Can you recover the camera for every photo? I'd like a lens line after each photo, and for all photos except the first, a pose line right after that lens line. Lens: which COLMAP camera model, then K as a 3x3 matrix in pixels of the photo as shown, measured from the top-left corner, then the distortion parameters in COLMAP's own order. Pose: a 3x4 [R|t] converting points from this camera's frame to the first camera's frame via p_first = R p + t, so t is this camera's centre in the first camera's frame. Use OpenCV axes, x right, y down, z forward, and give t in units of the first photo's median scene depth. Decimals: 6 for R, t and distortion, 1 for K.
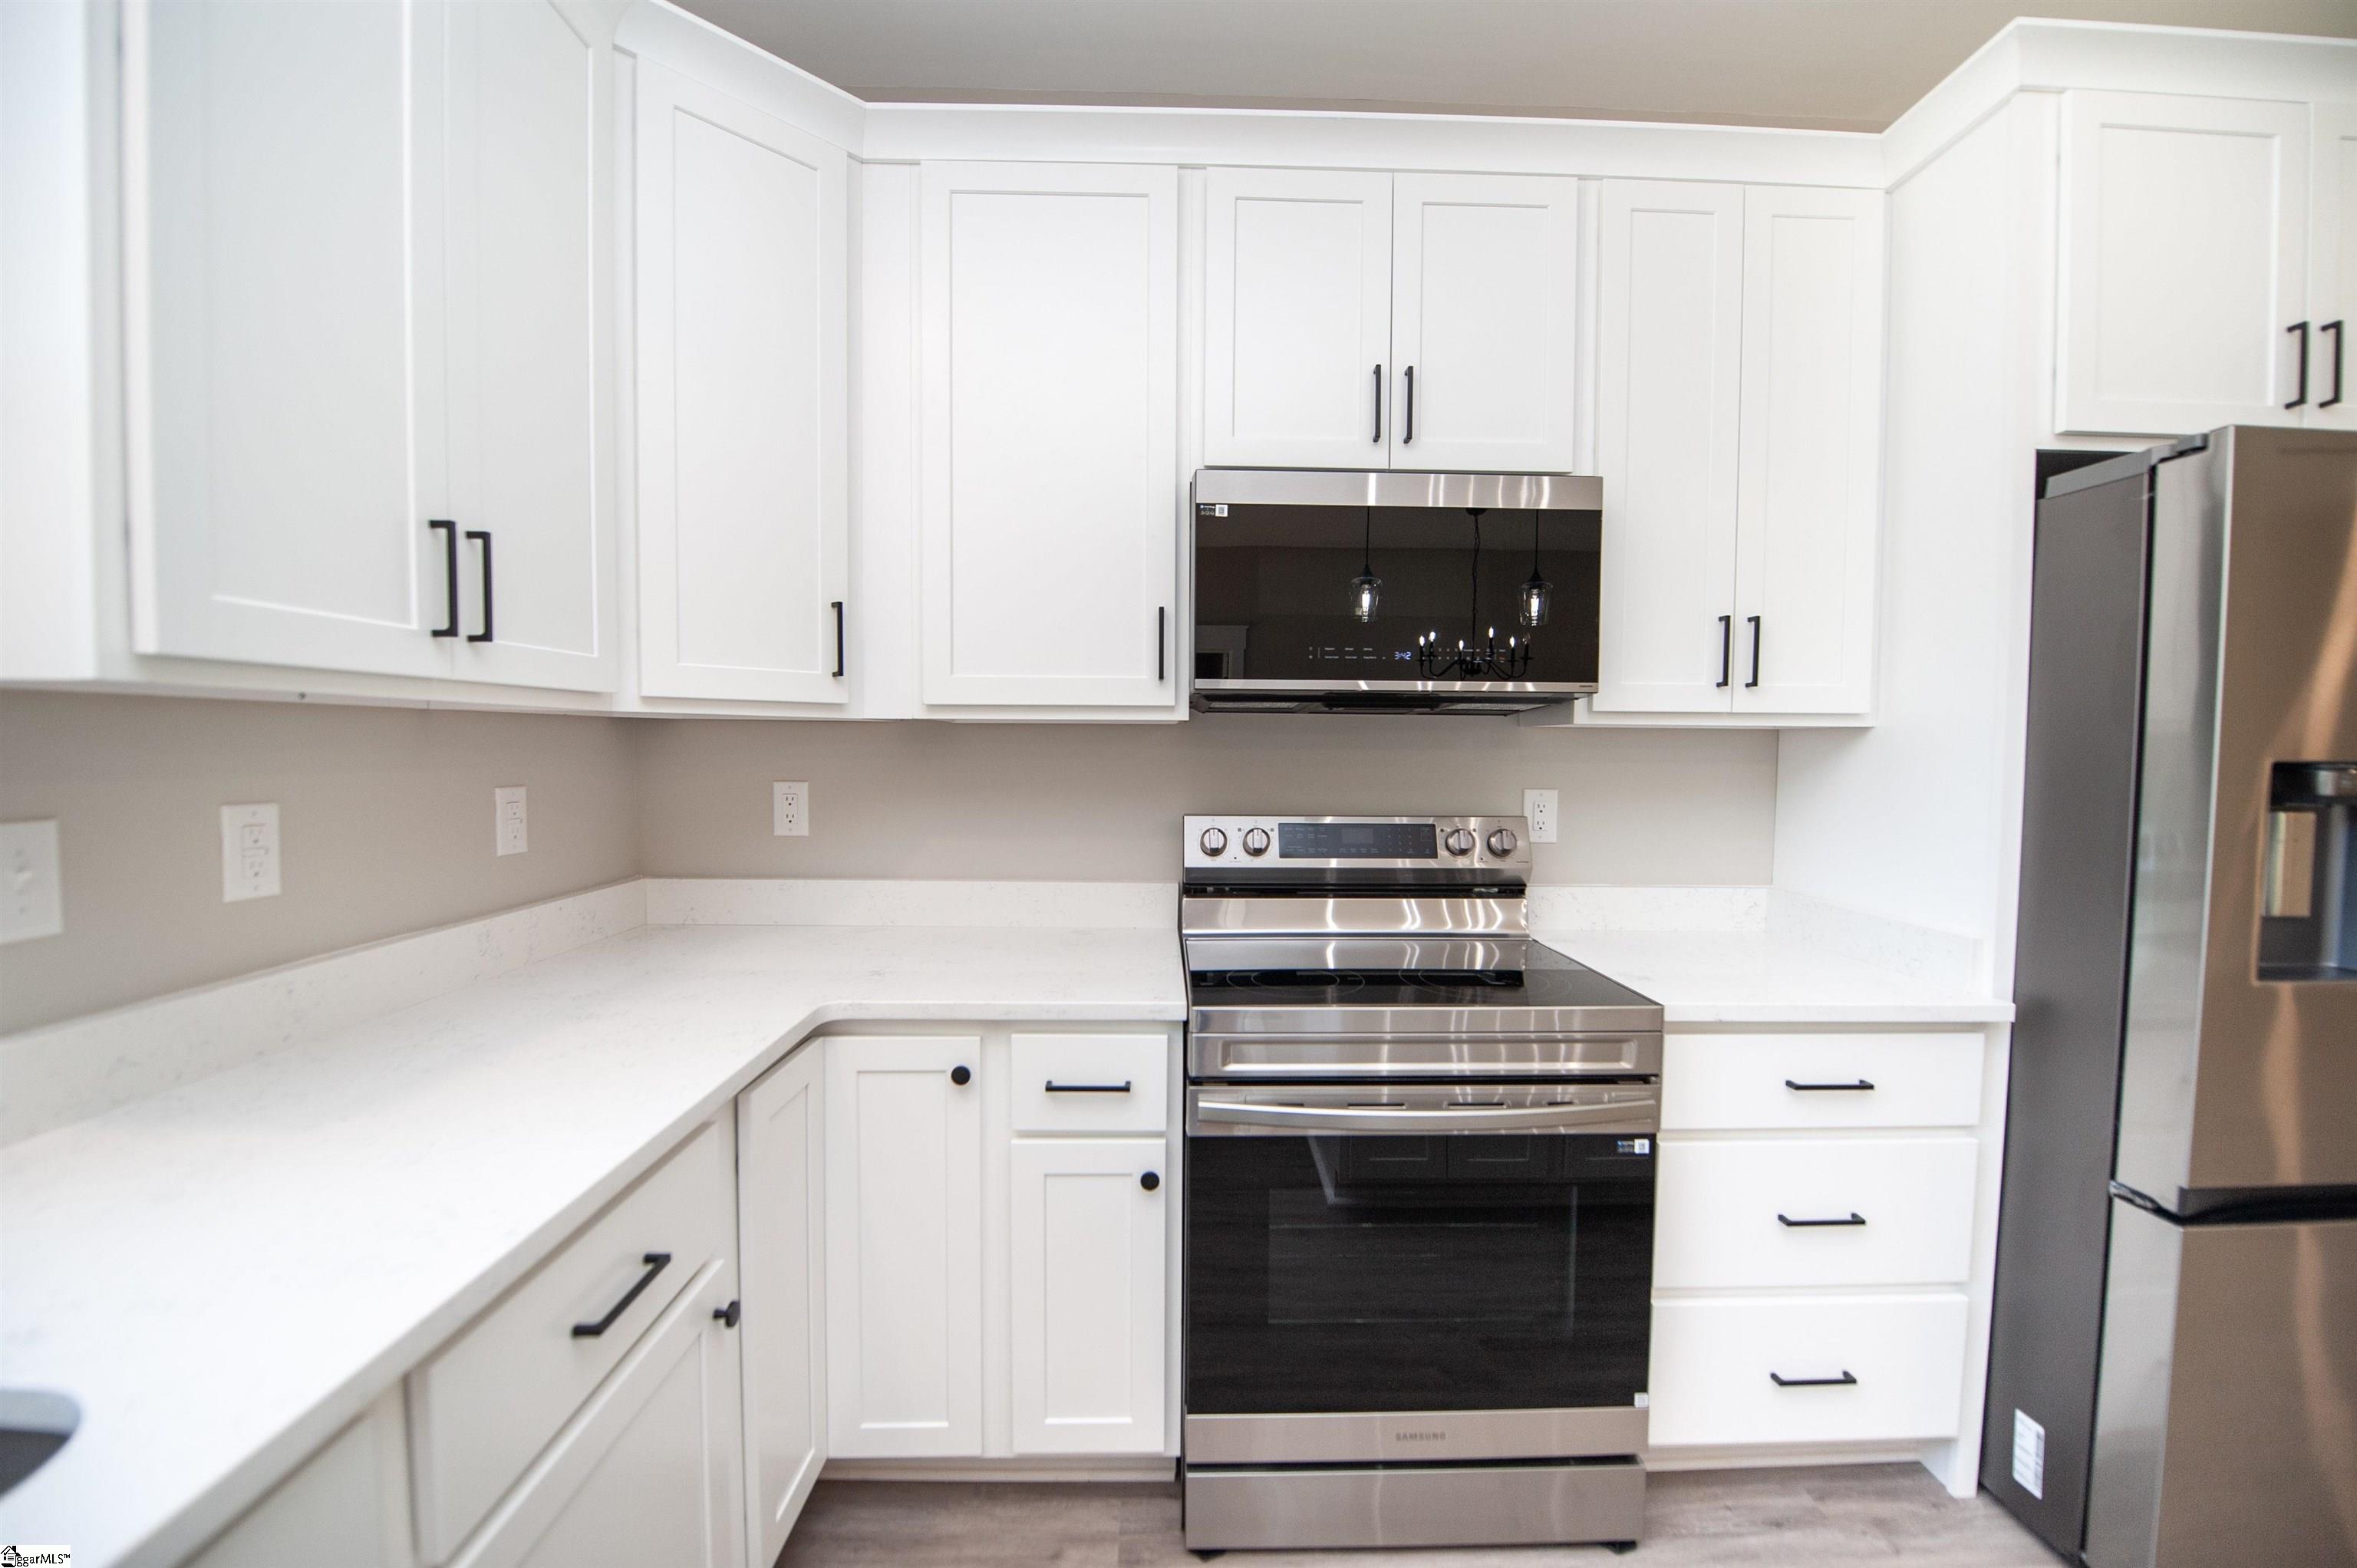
lens RADIAL K [[943.0, 0, 1188.9], [0, 943.0, 792.8], [0, 0, 1]] dist [-0.024430, -0.000117]
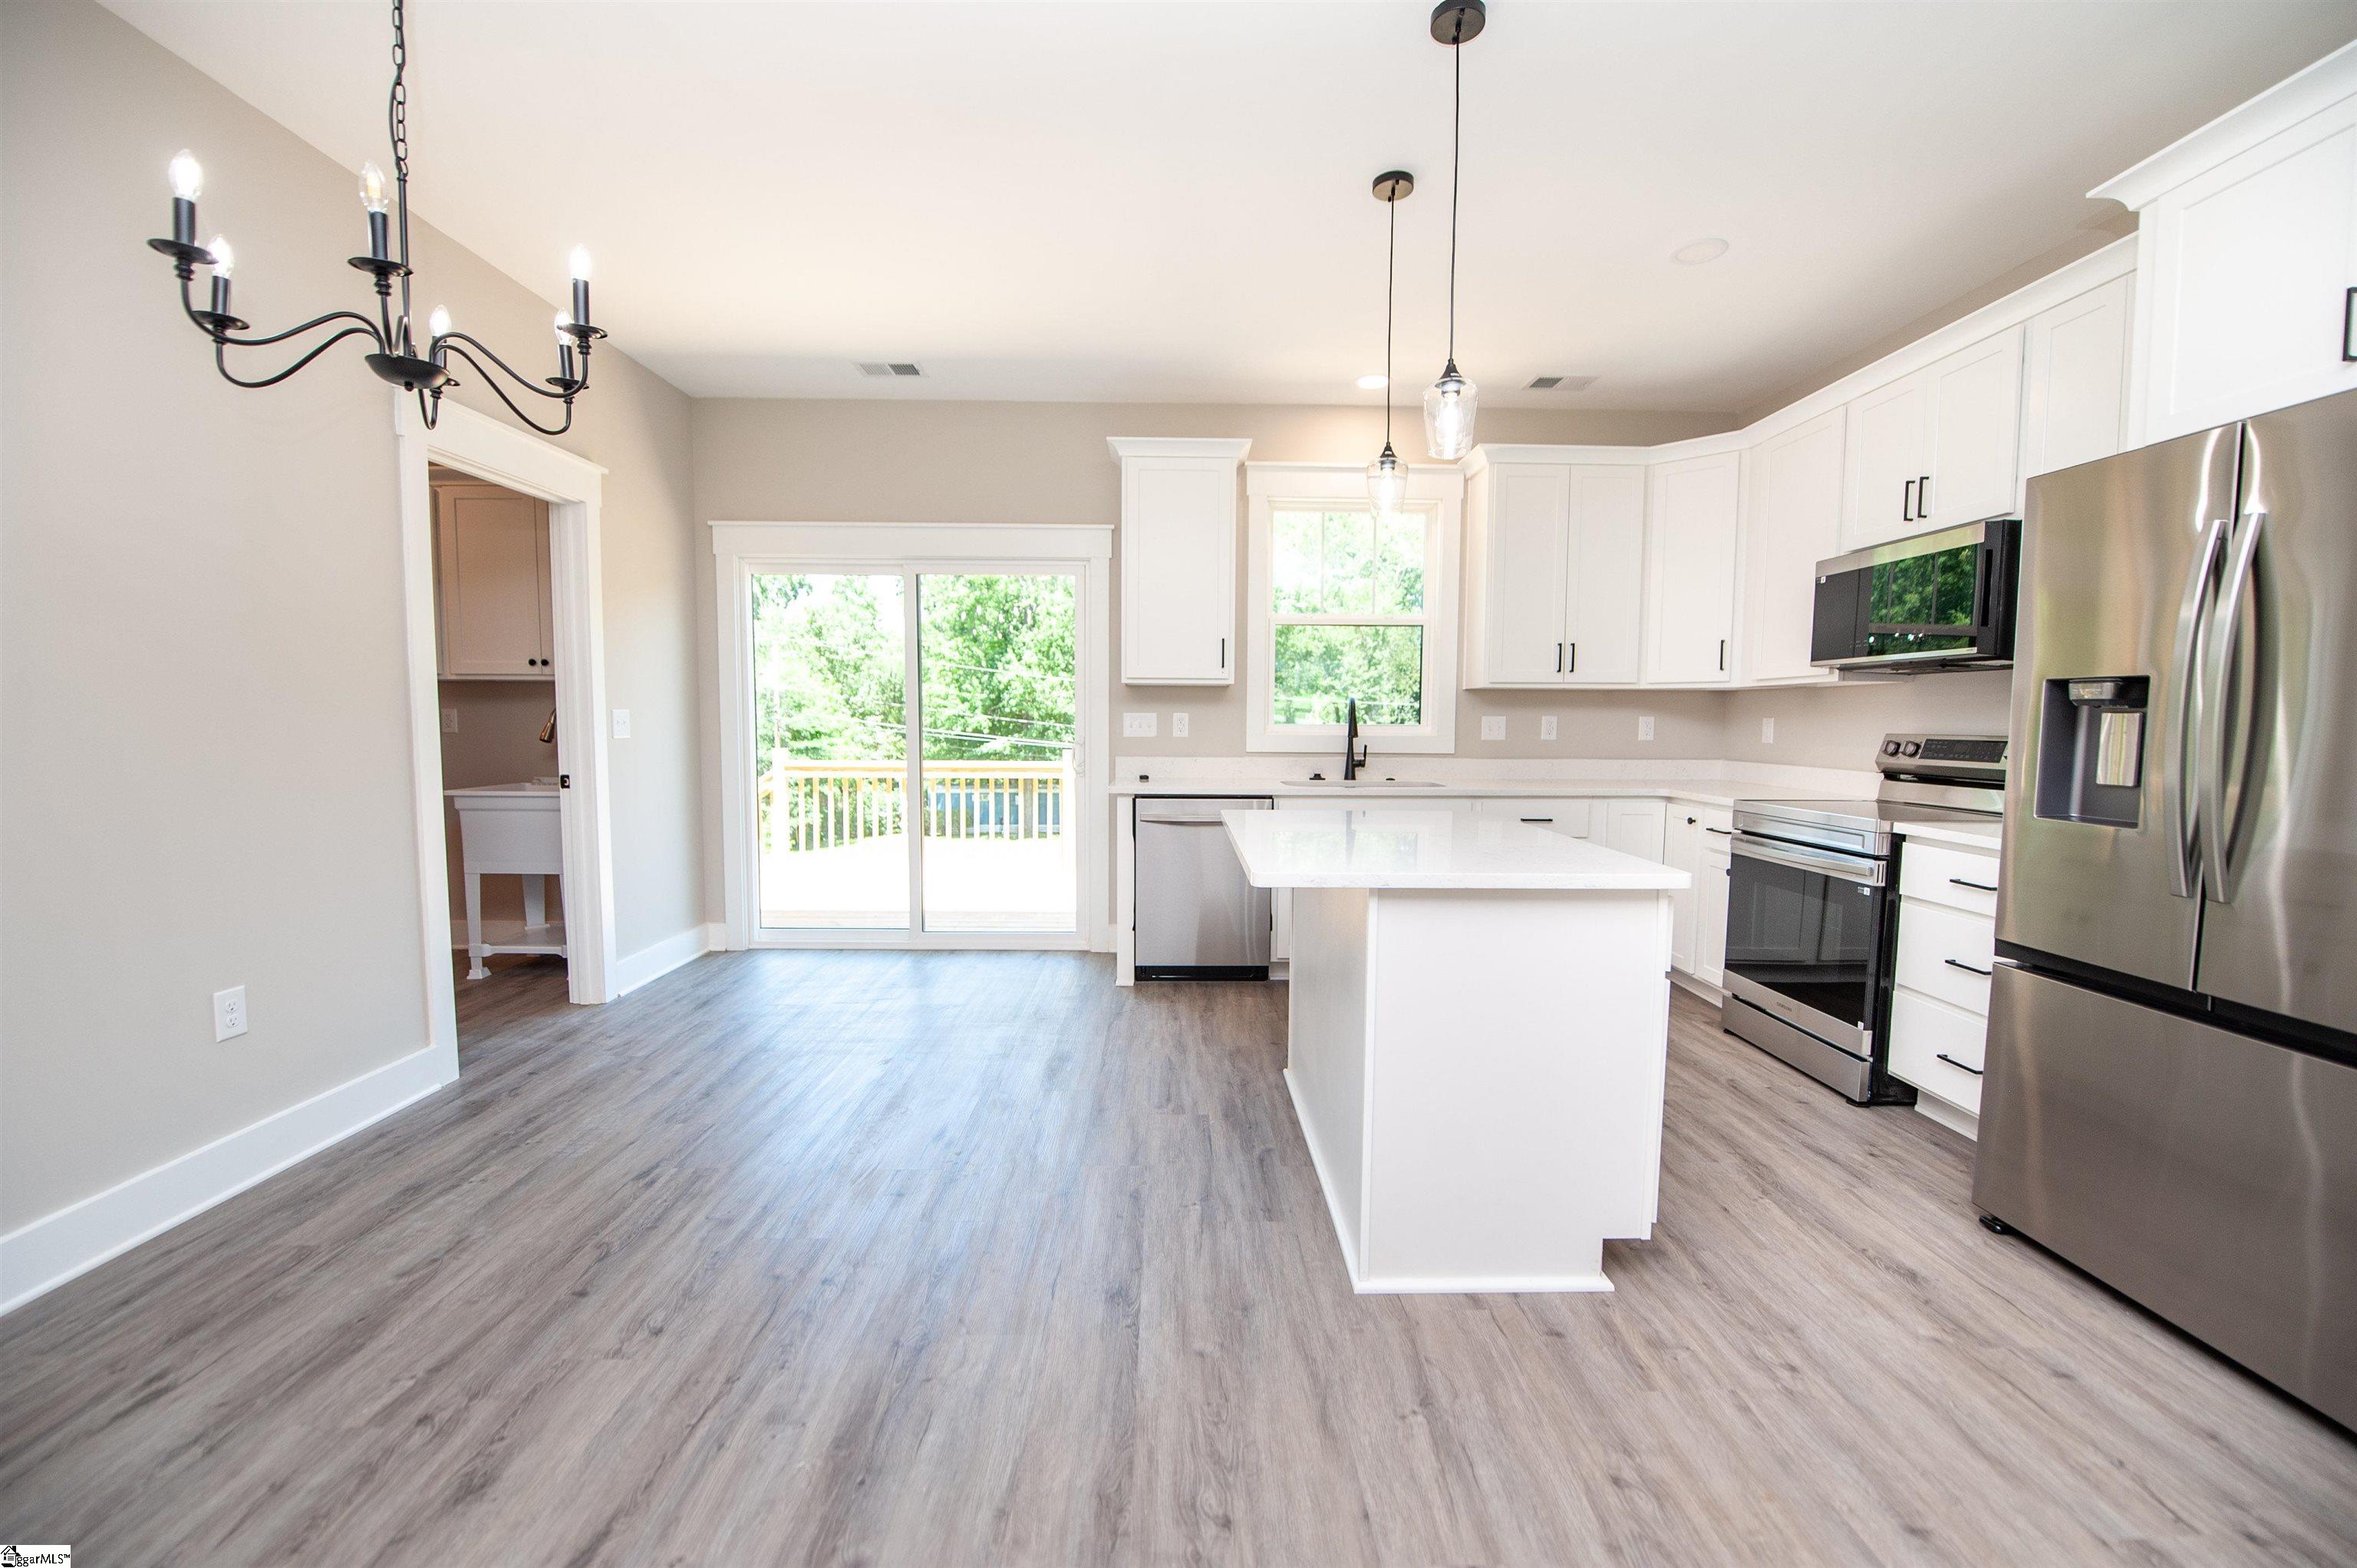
lens RADIAL K [[943.0, 0, 1188.9], [0, 943.0, 792.8], [0, 0, 1]] dist [-0.024430, -0.000117]
pose [[-0.004721, 0.069921, -0.997541, 2.111794], [-0.045745, 0.996493, 0.070064, 0.086750], [0.998942, 0.045963, -0.001506, -0.368706]]
